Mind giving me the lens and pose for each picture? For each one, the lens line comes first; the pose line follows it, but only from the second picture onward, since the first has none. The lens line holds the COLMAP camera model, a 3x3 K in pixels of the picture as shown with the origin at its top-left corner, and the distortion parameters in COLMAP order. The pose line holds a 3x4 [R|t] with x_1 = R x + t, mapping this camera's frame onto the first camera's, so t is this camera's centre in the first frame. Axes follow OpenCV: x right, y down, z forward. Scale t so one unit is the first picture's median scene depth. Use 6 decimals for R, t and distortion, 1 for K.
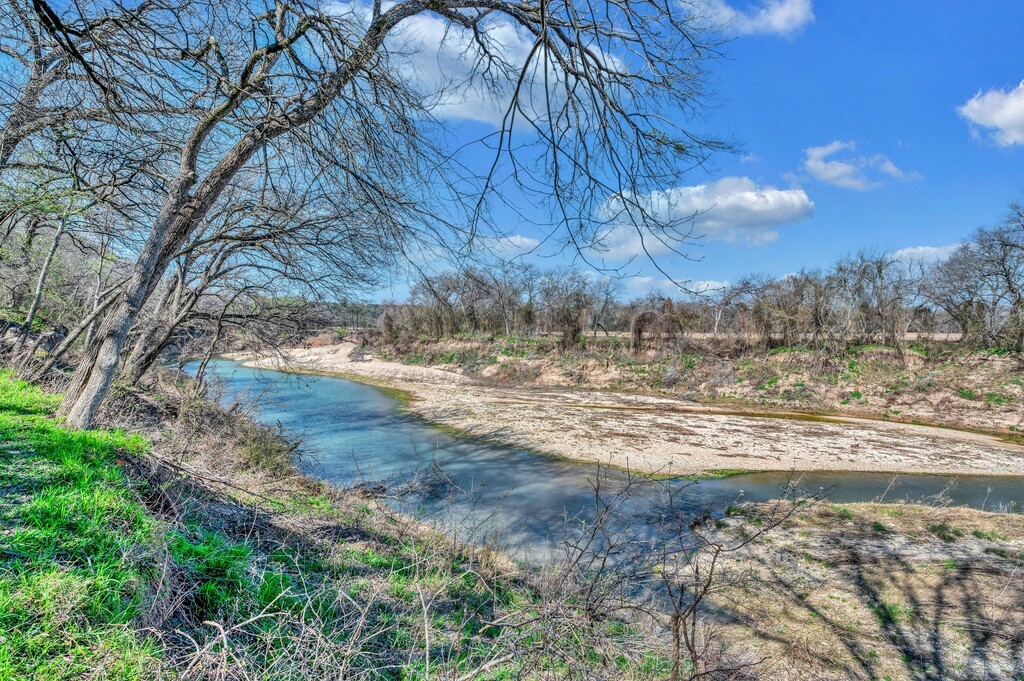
lens RADIAL K [[498.5, 0, 516.2], [0, 498.5, 338.9], [0, 0, 1]] dist [0.002228, 0.000726]
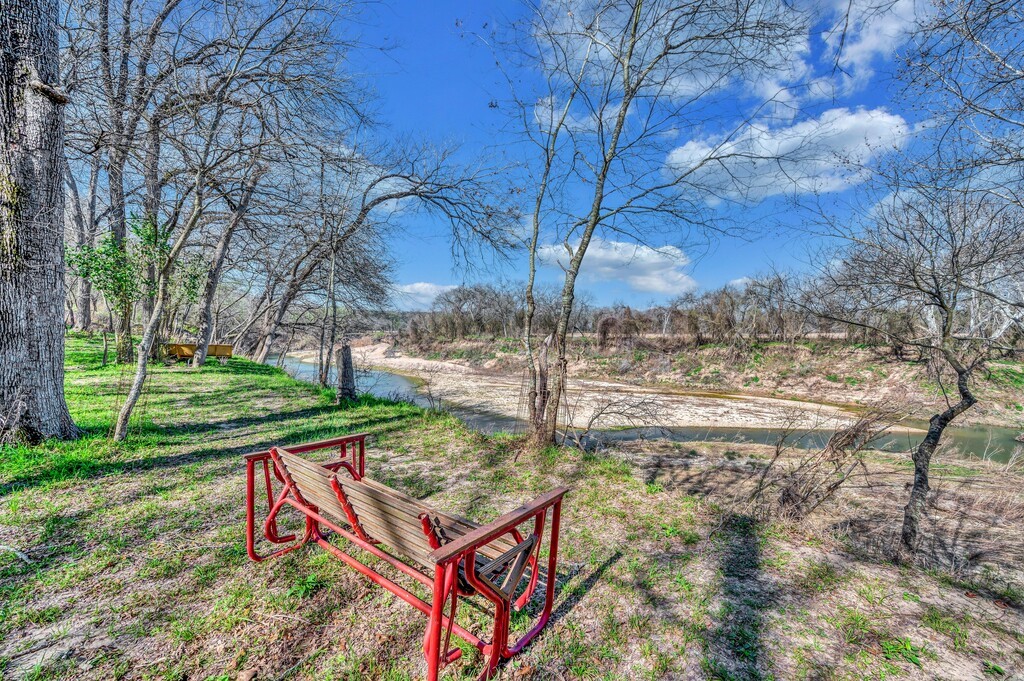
lens RADIAL K [[420.8, 0, 509.3], [0, 420.8, 340.7], [0, 0, 1]] dist [-0.003259, -0.000459]
pose [[0.999130, -0.005116, -0.041396, 0.054068], [0.005194, 0.999985, 0.001783, 0.002621], [0.041386, -0.001996, 0.999141, -0.109040]]
